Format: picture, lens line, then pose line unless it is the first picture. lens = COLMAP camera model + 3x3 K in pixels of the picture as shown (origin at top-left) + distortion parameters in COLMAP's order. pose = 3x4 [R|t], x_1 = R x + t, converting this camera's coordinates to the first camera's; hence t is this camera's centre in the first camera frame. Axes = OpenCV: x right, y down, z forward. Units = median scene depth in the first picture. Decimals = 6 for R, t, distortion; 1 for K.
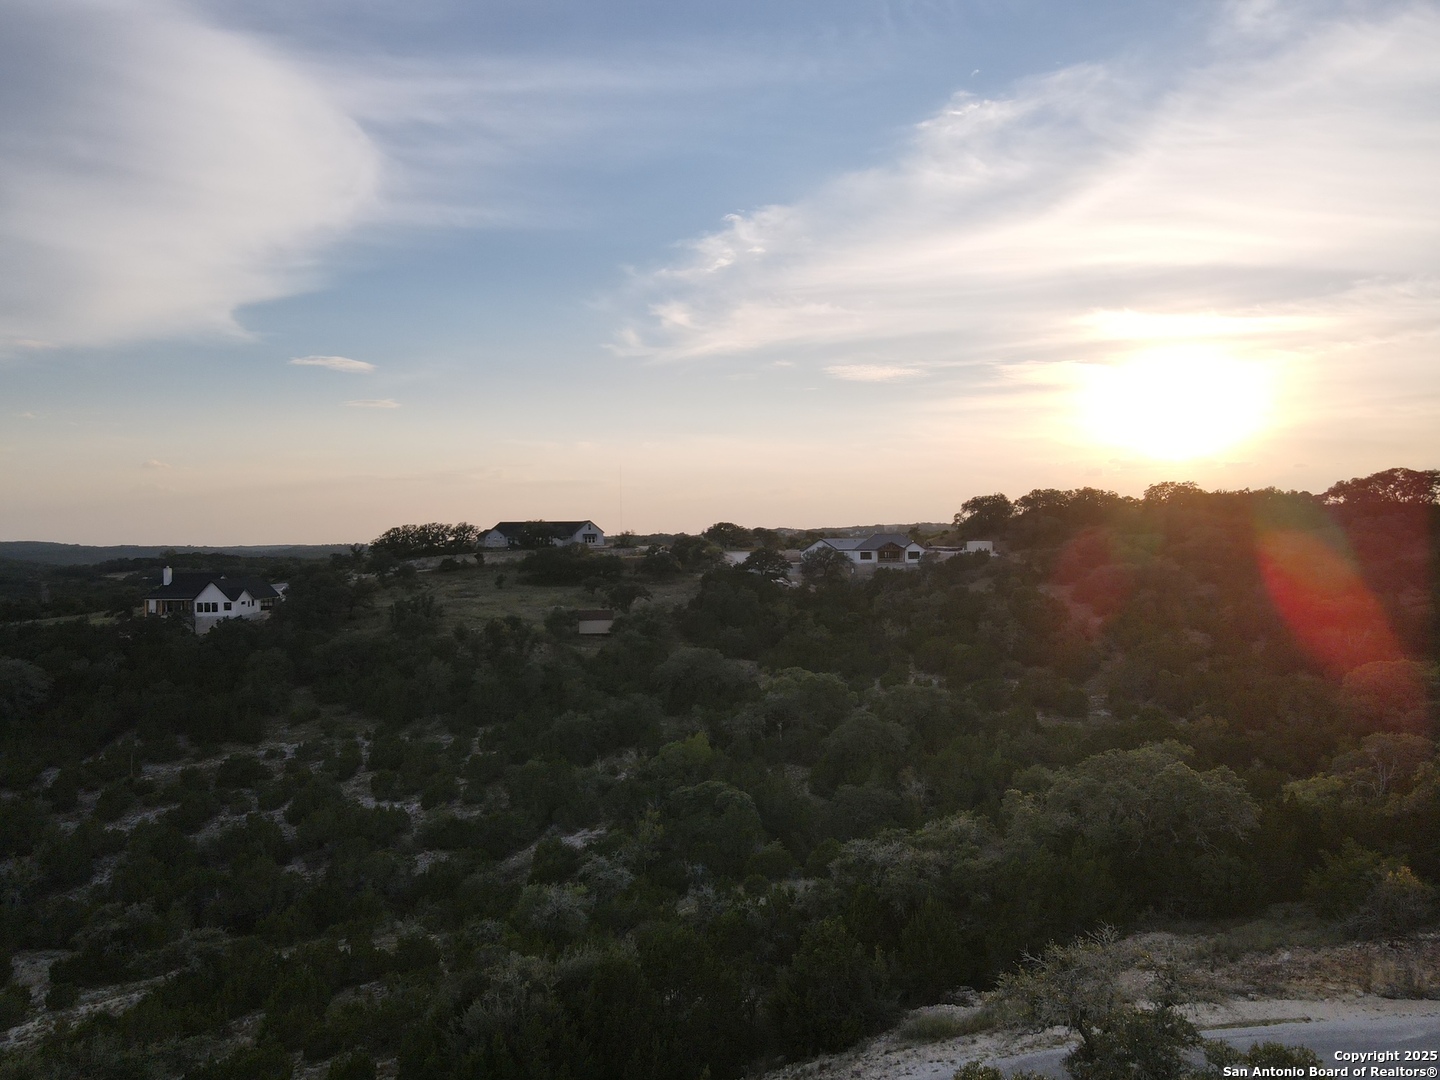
lens RADIAL K [[1067.6, 0, 722.7], [0, 1067.6, 548.0], [0, 0, 1]] dist [0.012027, 0.002035]
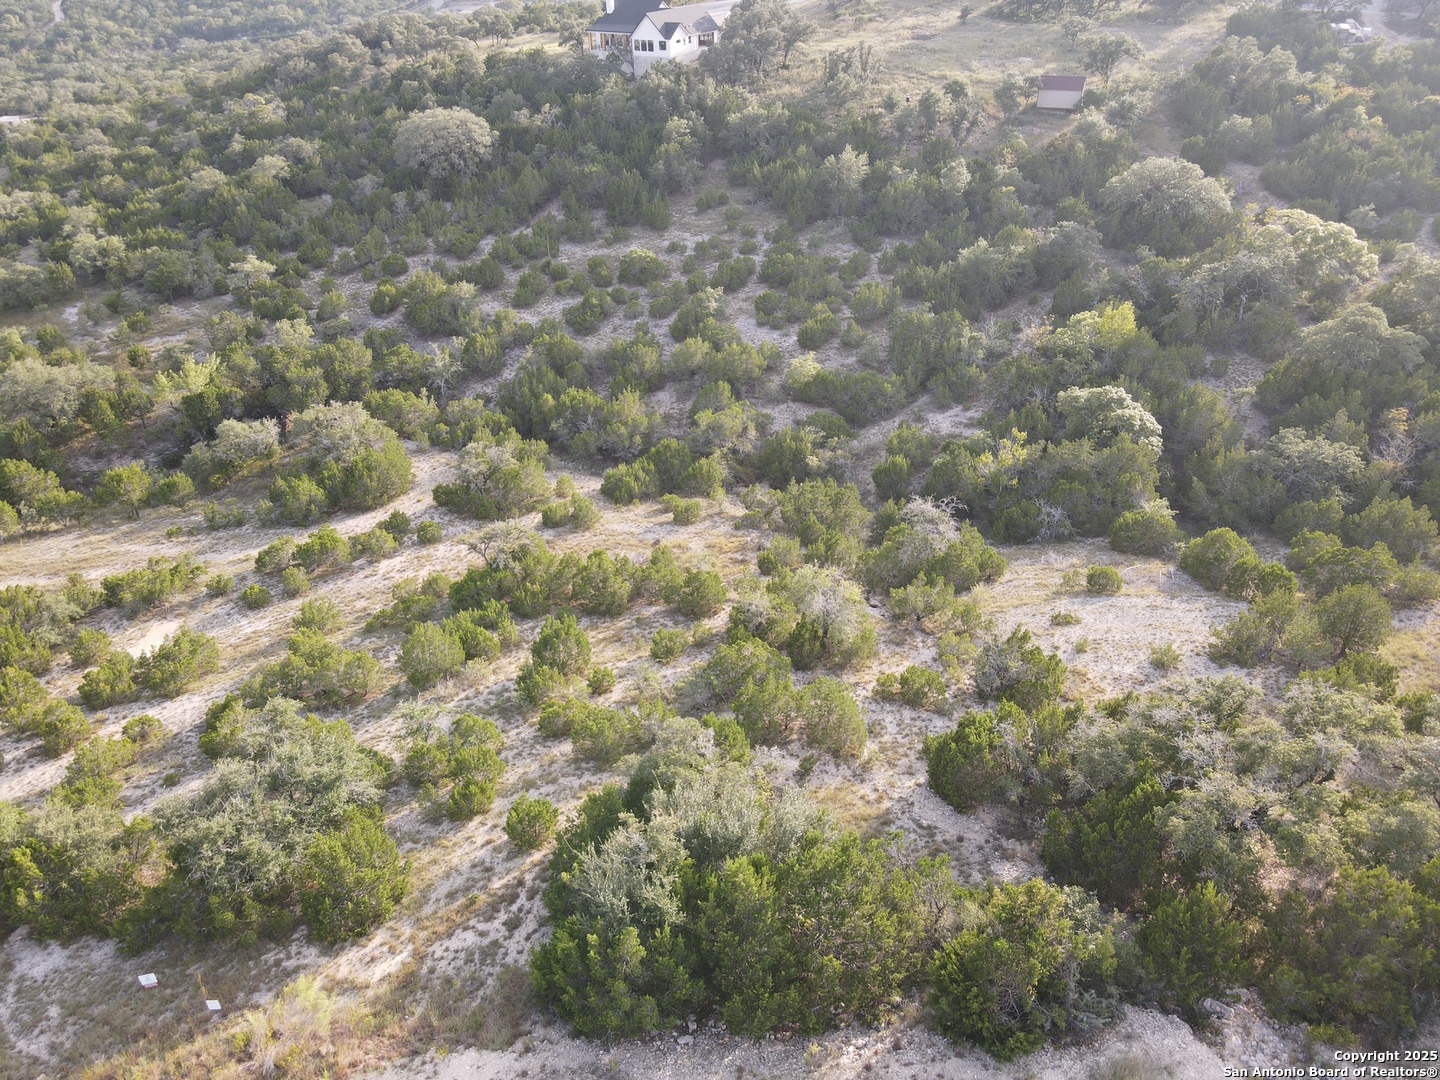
lens RADIAL K [[1067.6, 0, 721.2], [0, 1067.6, 535.1], [0, 0, 1]] dist [0.012027, 0.002035]
pose [[0.898897, 0.222133, -0.377679, 0.041885], [0.003276, 0.858535, 0.512745, -0.080500], [0.438148, -0.462142, 0.771006, 0.150916]]
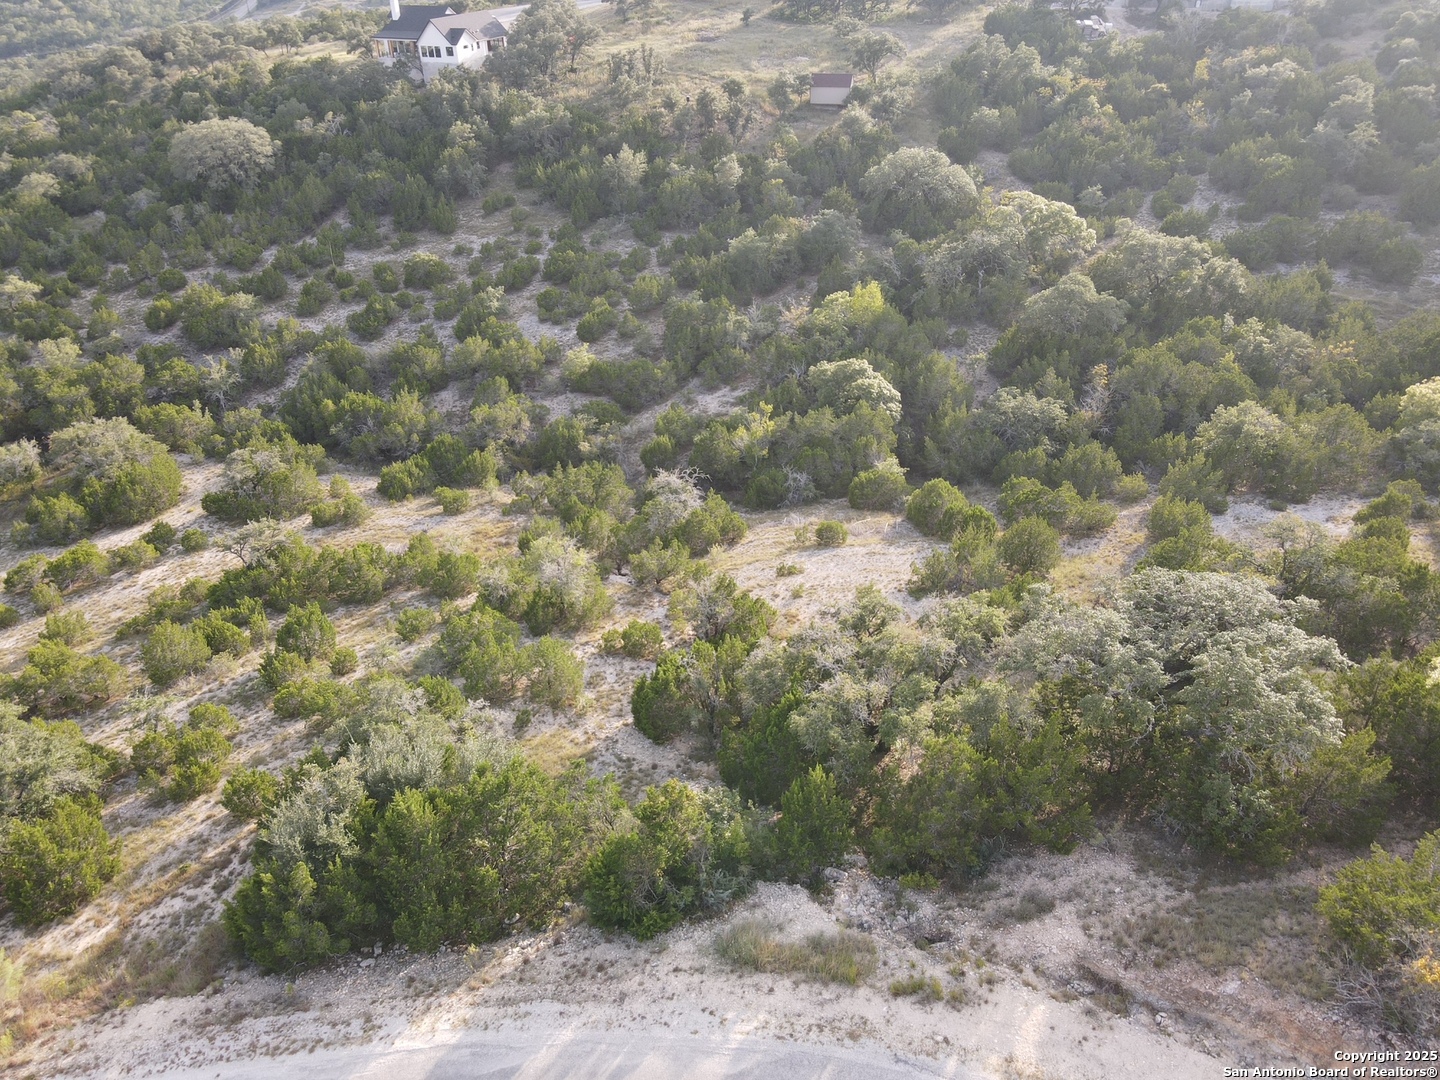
lens RADIAL K [[1067.6, 0, 721.4], [0, 1067.6, 539.0], [0, 0, 1]] dist [0.012027, 0.002035]
pose [[0.951145, 0.153353, -0.267967, 0.110590], [0.005830, 0.858848, 0.512197, -0.081099], [0.308690, -0.488736, 0.815995, 0.144415]]
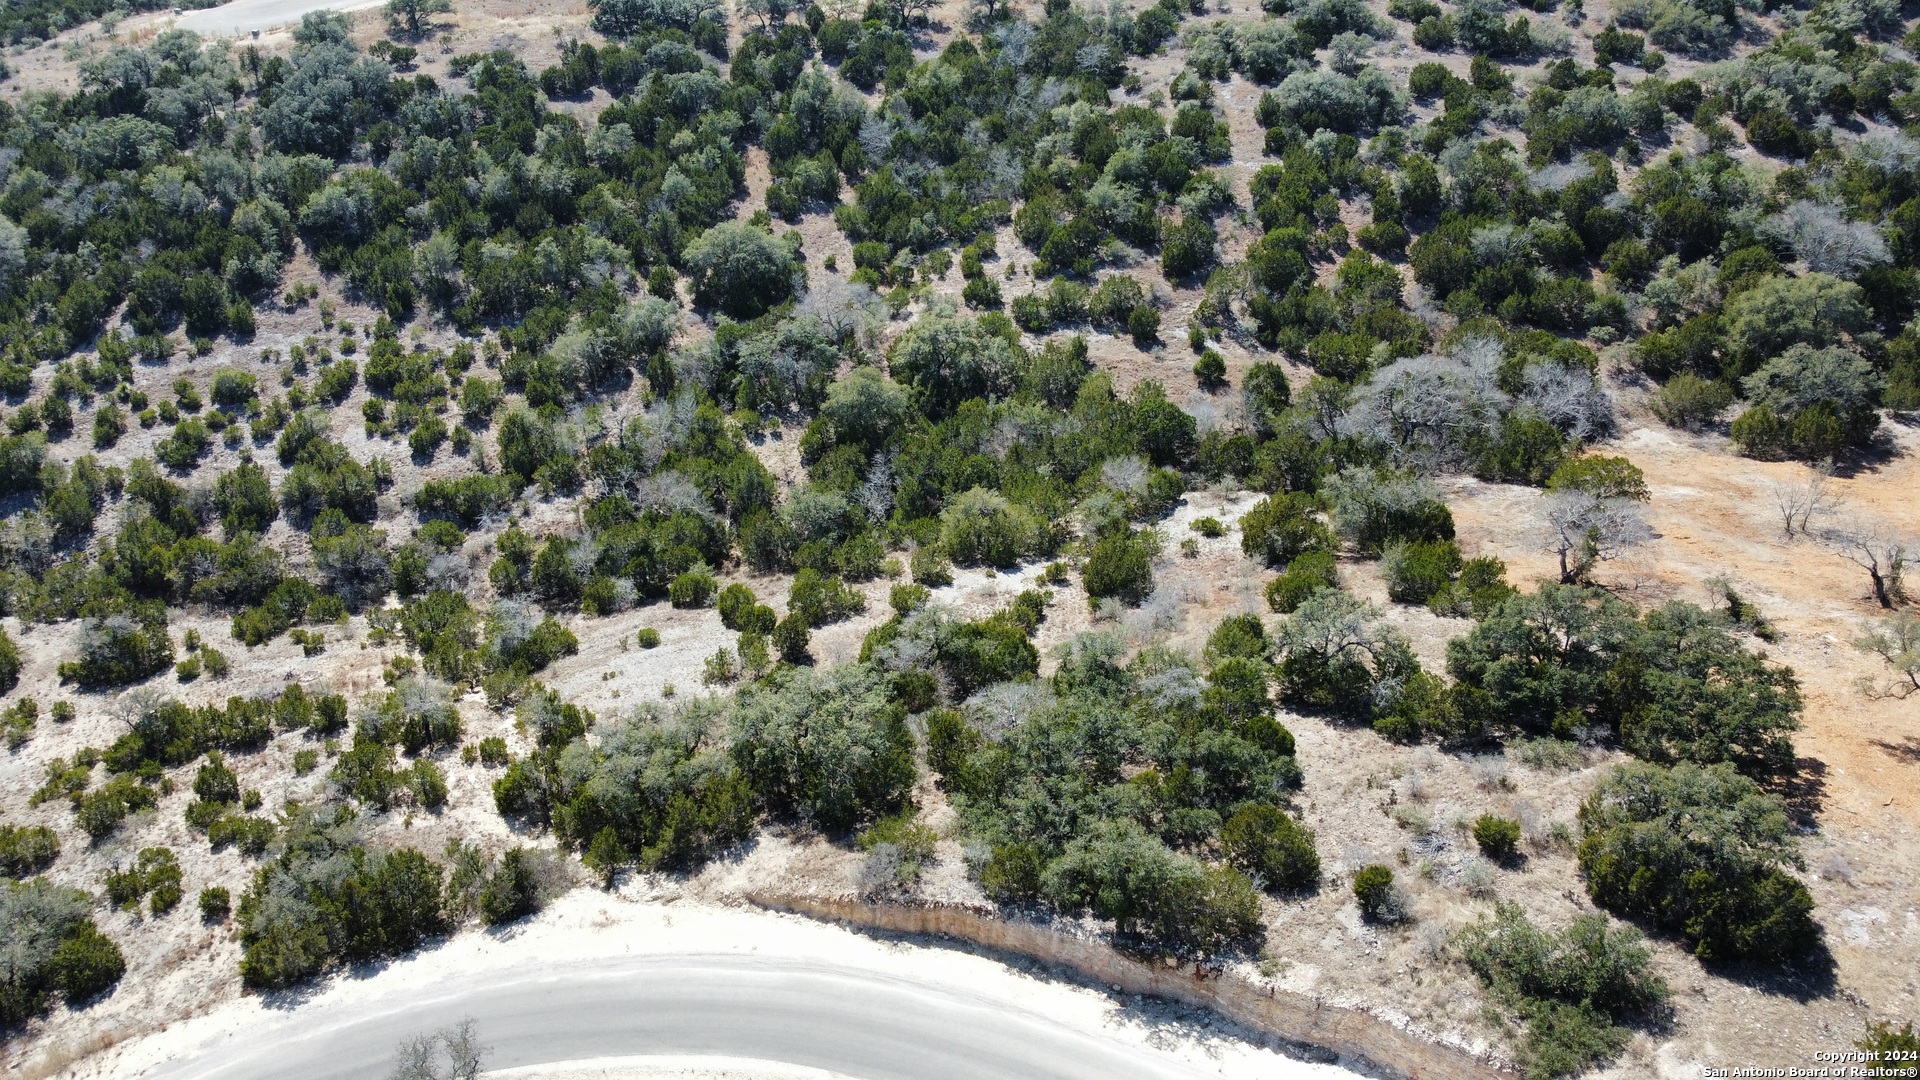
lens RADIAL K [[1441.7, 0, 964.1], [0, 1441.7, 538.0], [0, 0, 1]] dist [-0.004477, 0.000617]
pose [[0.998157, 0.041625, -0.044148, 0.250777], [-0.013384, 0.860711, 0.508917, -0.320256], [0.059182, -0.507389, 0.859683, -0.129023]]
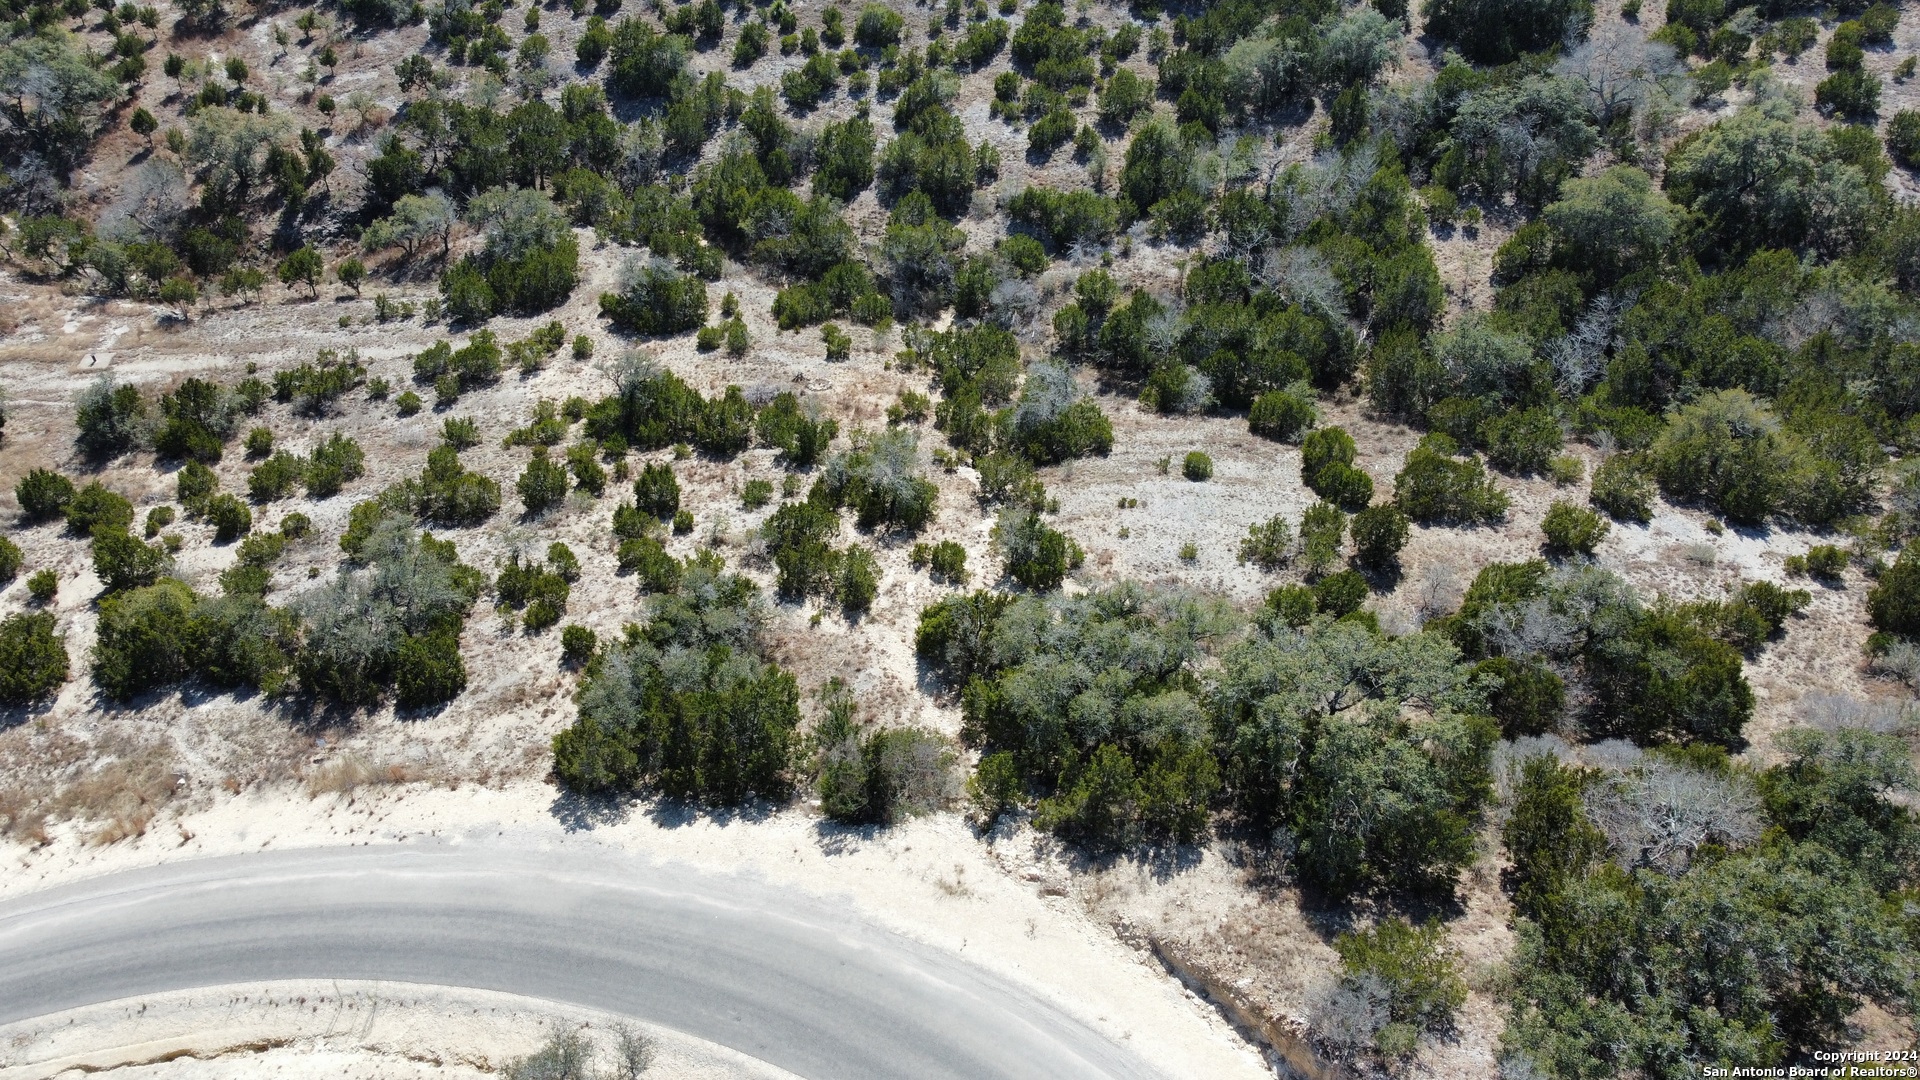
lens RADIAL K [[1441.7, 0, 957.5], [0, 1441.7, 531.3], [0, 0, 1]] dist [-0.004477, 0.000617]
pose [[0.827278, 0.368163, -0.424344, 0.221655], [0.001071, 0.754303, 0.656526, -0.226633], [0.561792, -0.543584, 0.623624, 0.099512]]
